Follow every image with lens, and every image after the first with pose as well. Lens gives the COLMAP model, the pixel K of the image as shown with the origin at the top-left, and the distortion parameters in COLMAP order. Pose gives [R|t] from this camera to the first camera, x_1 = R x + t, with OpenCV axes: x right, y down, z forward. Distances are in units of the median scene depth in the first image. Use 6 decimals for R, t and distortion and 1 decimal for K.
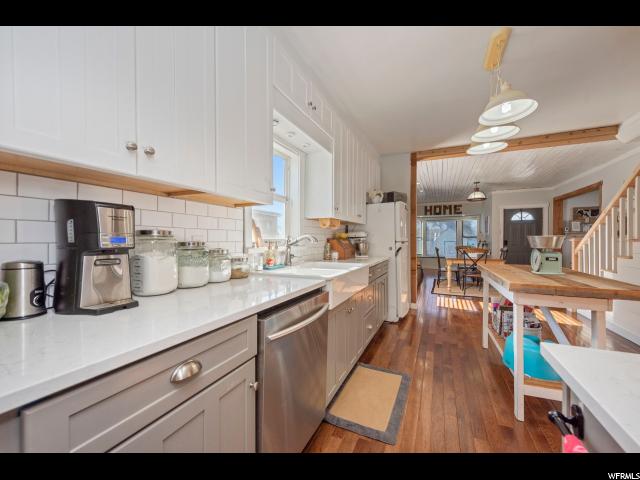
lens RADIAL K [[252.2, 0, 324.5], [0, 252.2, 241.3], [0, 0, 1]] dist [0.003316, -0.000061]
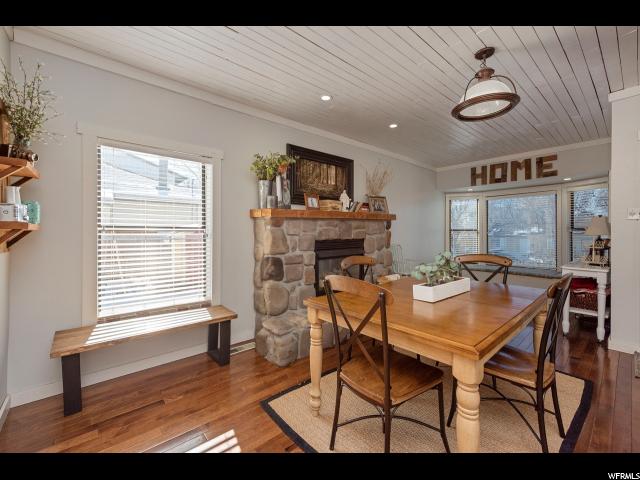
lens RADIAL K [[256.8, 0, 325.9], [0, 256.8, 232.9], [0, 0, 1]] dist [0.003821, -0.002219]
pose [[0.904393, 0.005566, -0.426663, 0.402281], [-0.003273, 0.999976, 0.006108, -0.012746], [0.426687, -0.004128, 0.904390, 0.463176]]
